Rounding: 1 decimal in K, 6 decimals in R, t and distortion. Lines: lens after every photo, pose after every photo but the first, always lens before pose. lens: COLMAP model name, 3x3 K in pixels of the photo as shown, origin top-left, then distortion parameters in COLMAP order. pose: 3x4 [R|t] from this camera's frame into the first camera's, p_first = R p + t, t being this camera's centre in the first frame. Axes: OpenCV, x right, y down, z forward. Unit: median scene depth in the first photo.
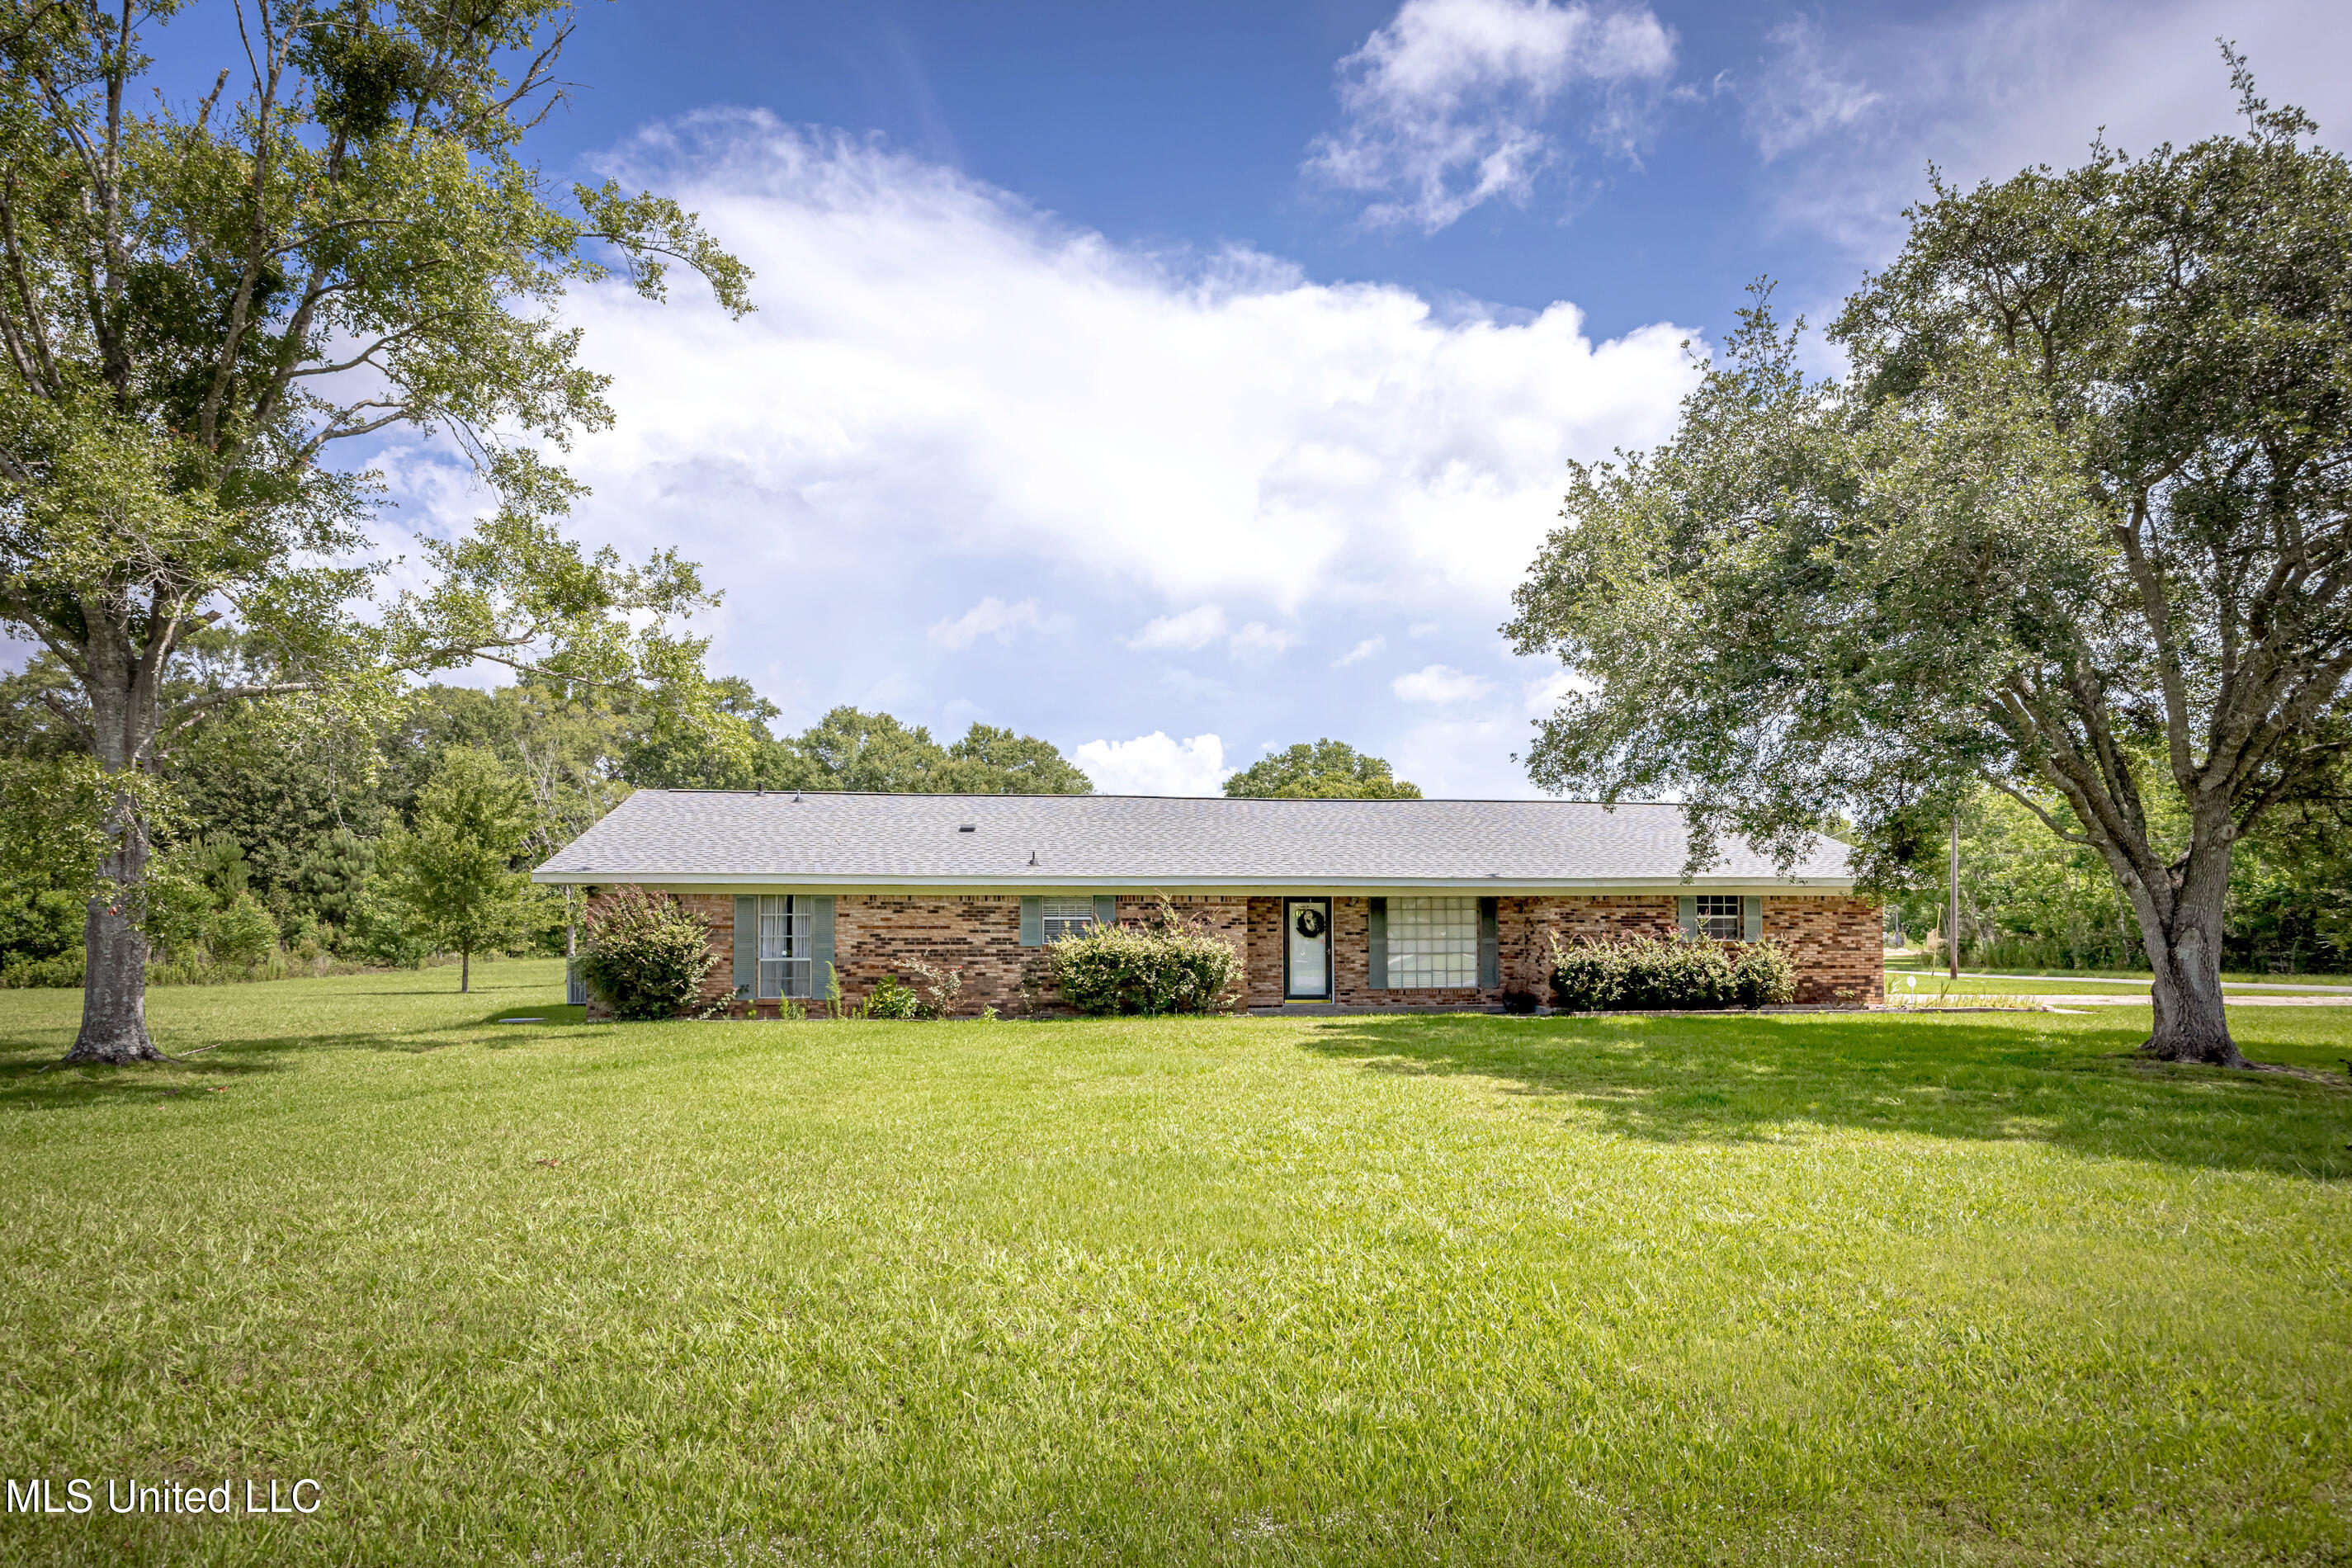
lens RADIAL K [[1326.8, 0, 1163.2], [0, 1326.8, 930.1], [0, 0, 1]] dist [-0.005316, 0.000515]
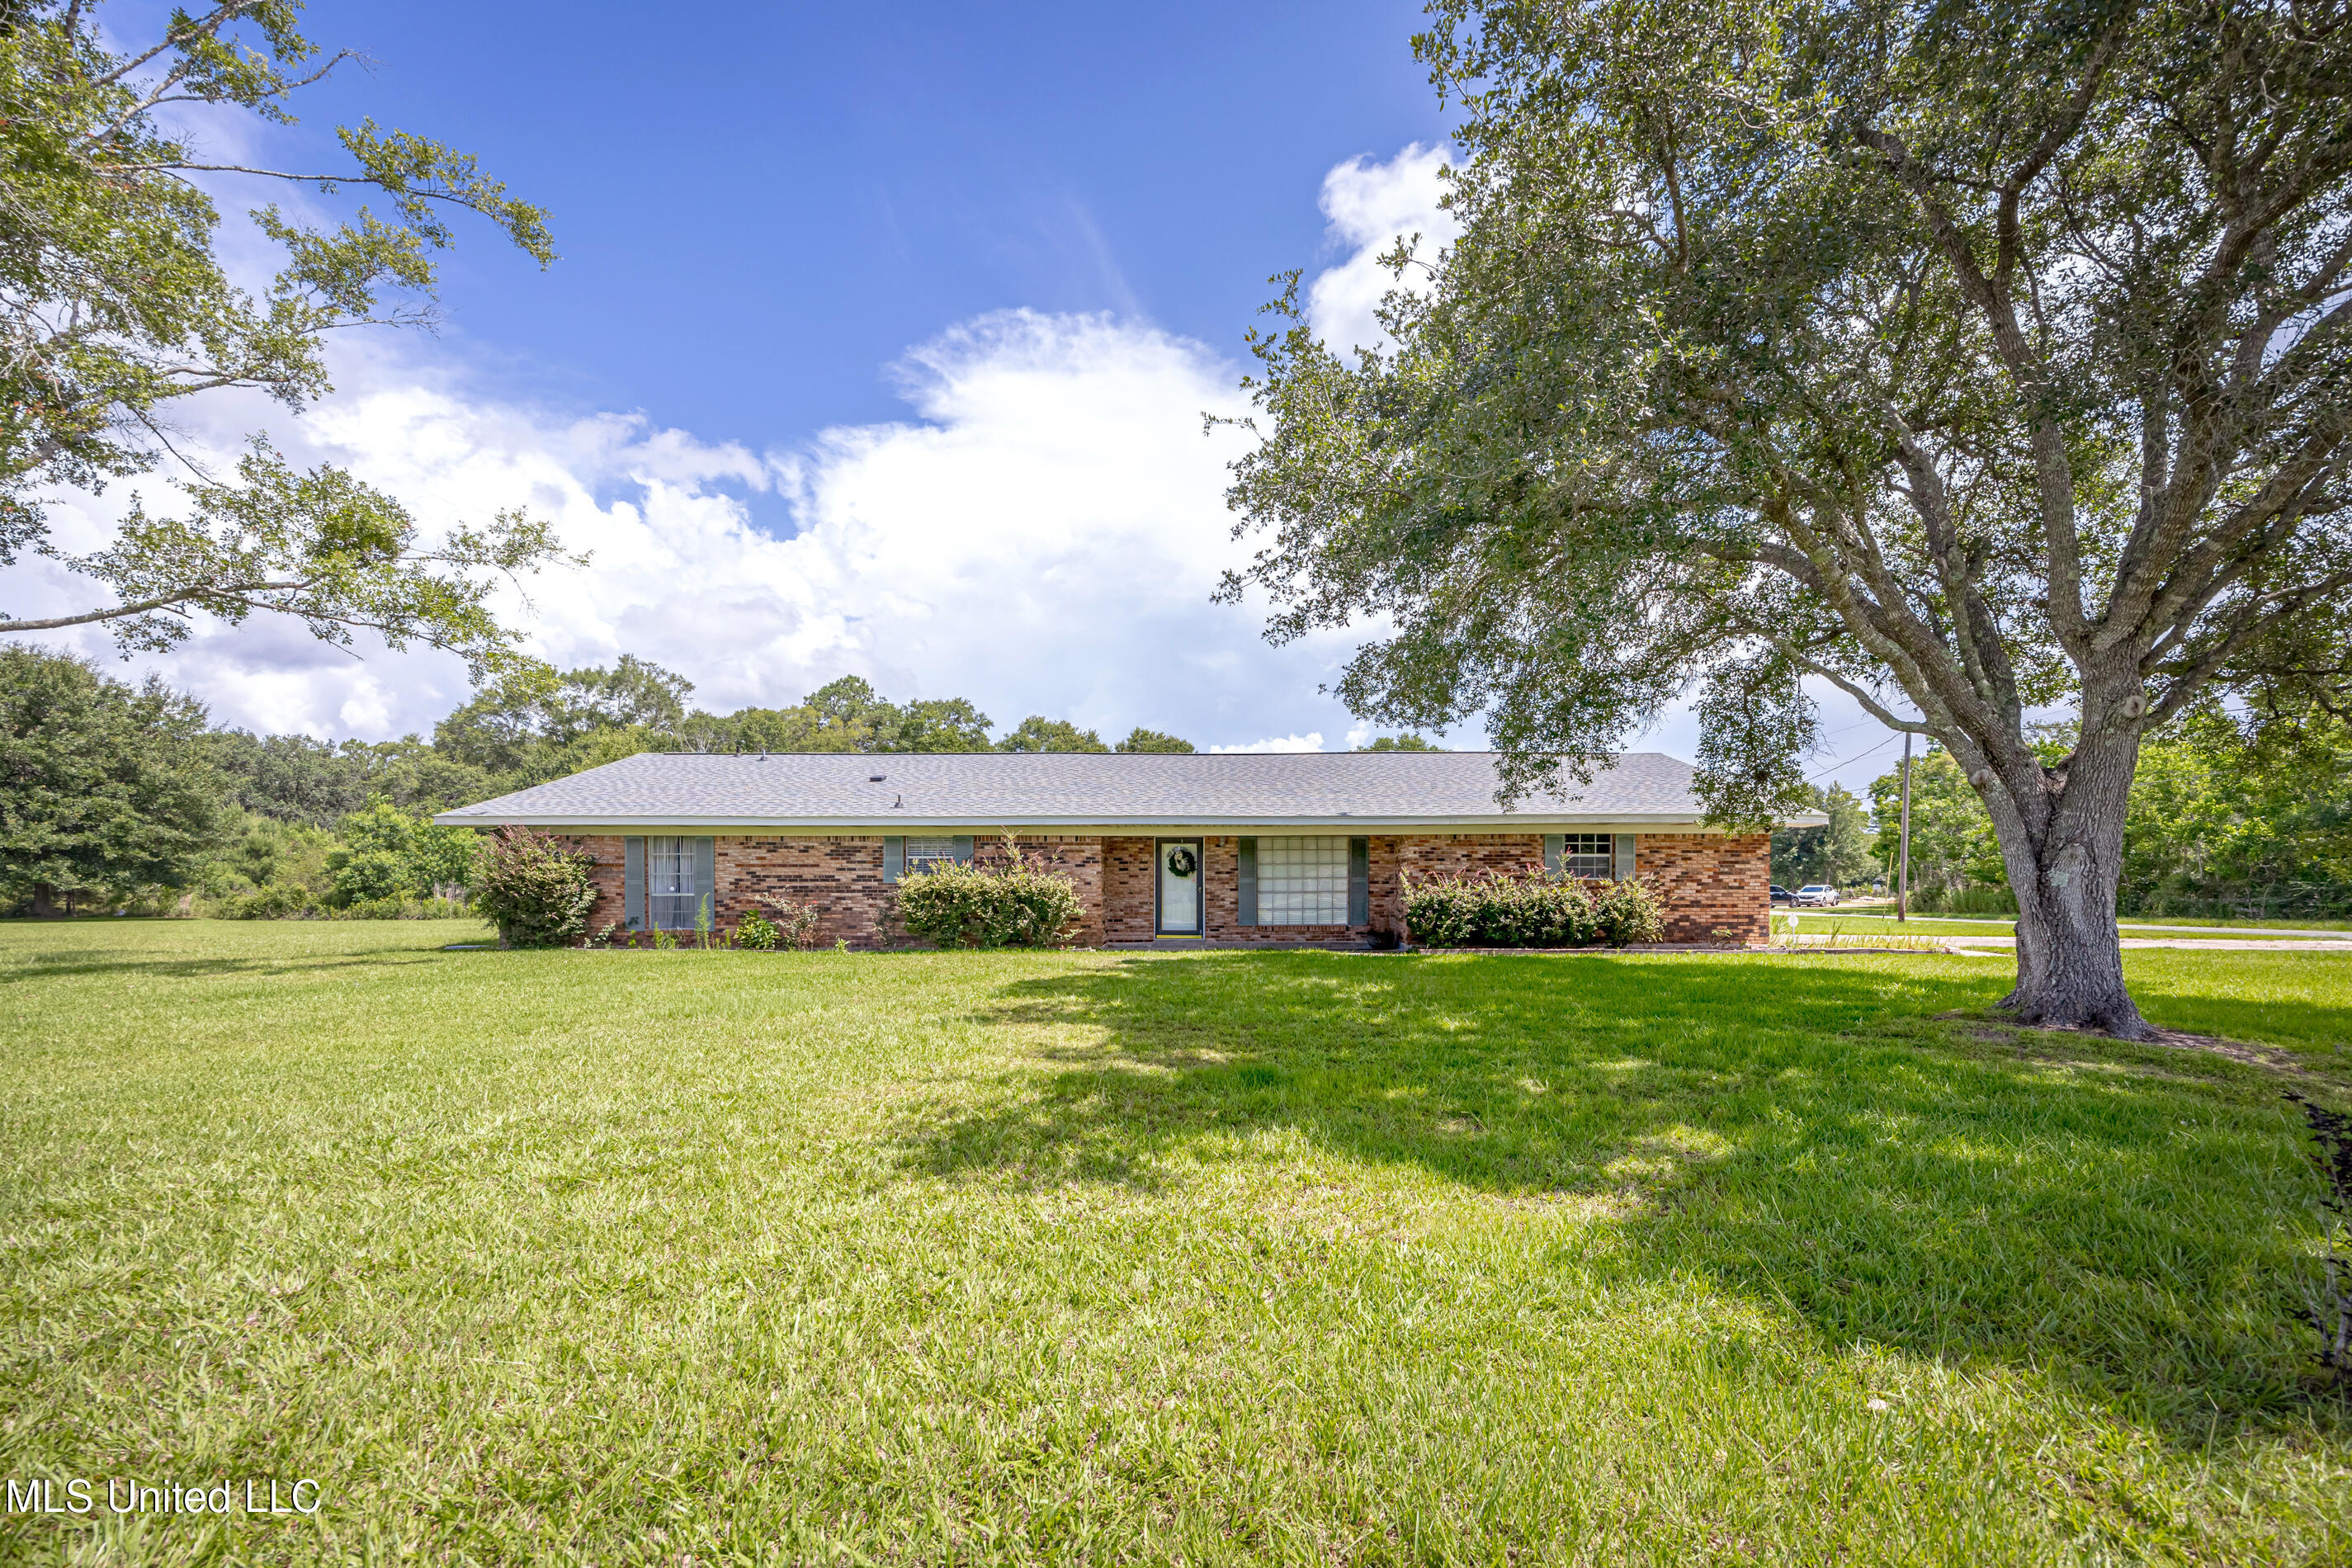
lens RADIAL K [[955.0, 0, 1172.6], [0, 955.0, 926.6], [0, 0, 1]] dist [-0.000946, -0.000704]
pose [[0.988849, 0.006842, -0.148766, 0.236370], [-0.000349, 0.999048, 0.043628, 0.013576], [0.148923, -0.043090, 0.987909, 0.262456]]
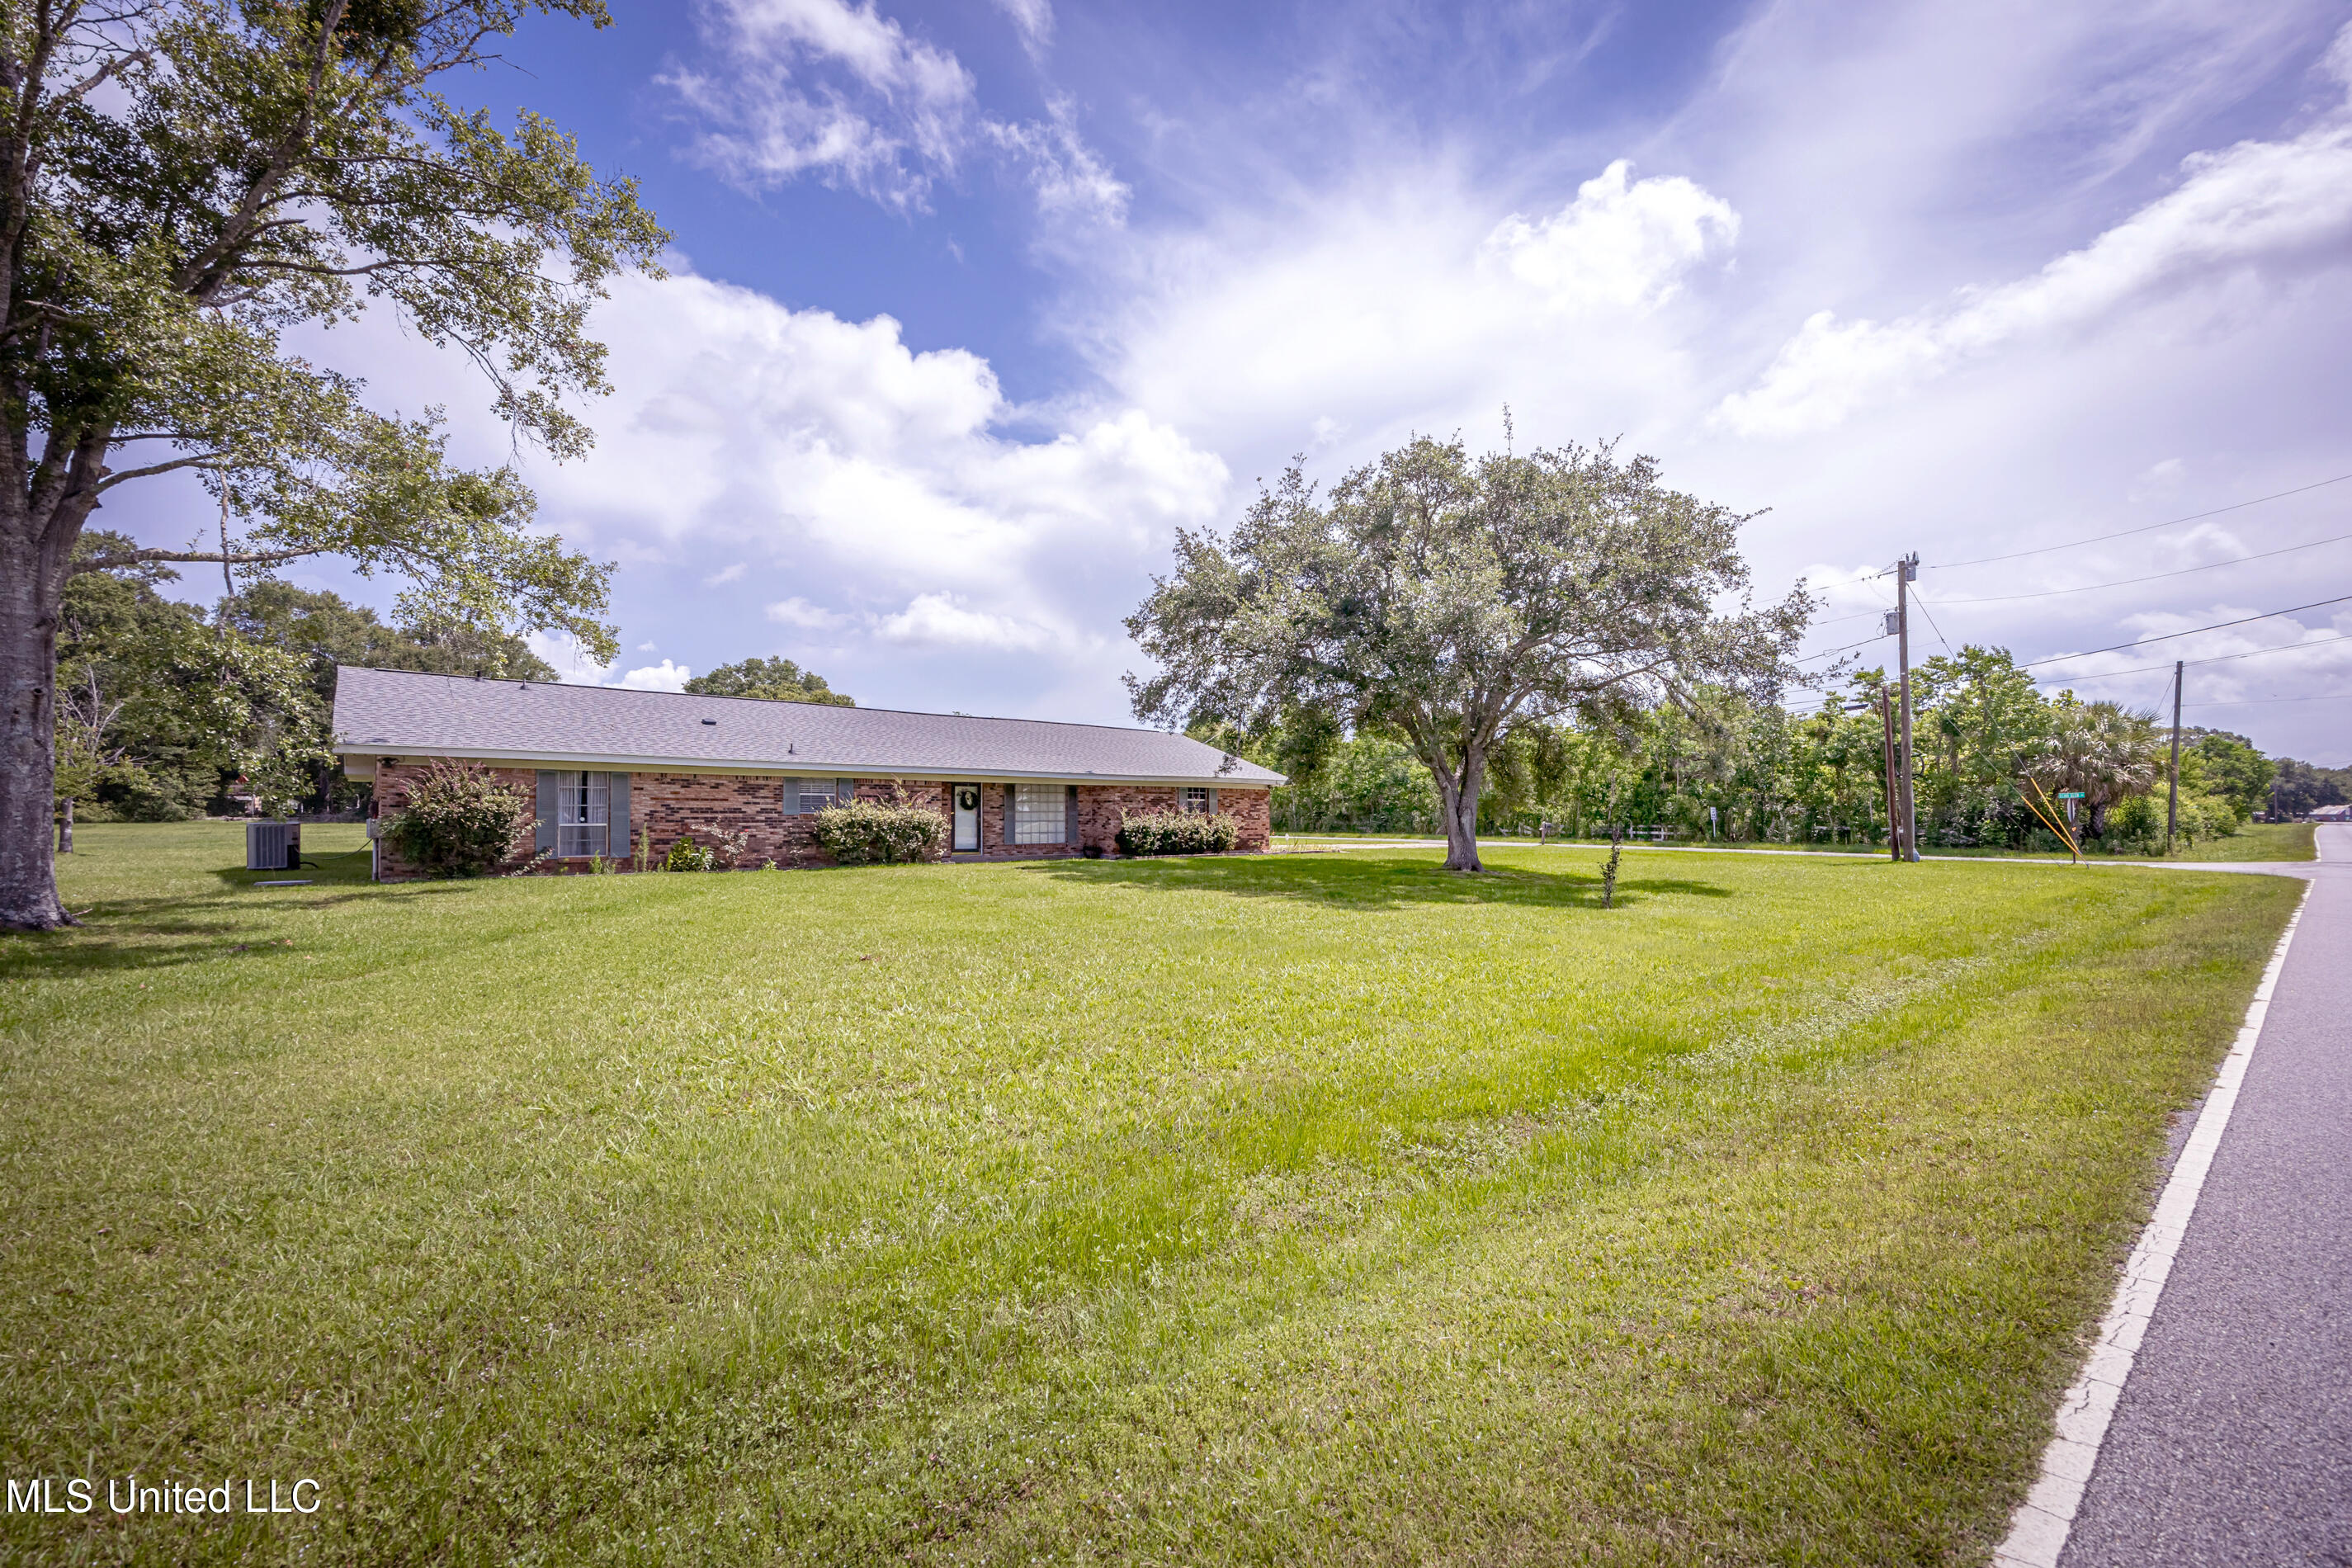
lens RADIAL K [[955.0, 0, 1190.9], [0, 955.0, 828.1], [0, 0, 1]] dist [-0.000946, -0.000704]
pose [[0.834096, -0.001544, 0.551616, -0.290617], [-0.011478, 0.999731, 0.020154, 0.001655], [-0.551499, -0.023142, 0.833854, -0.023279]]
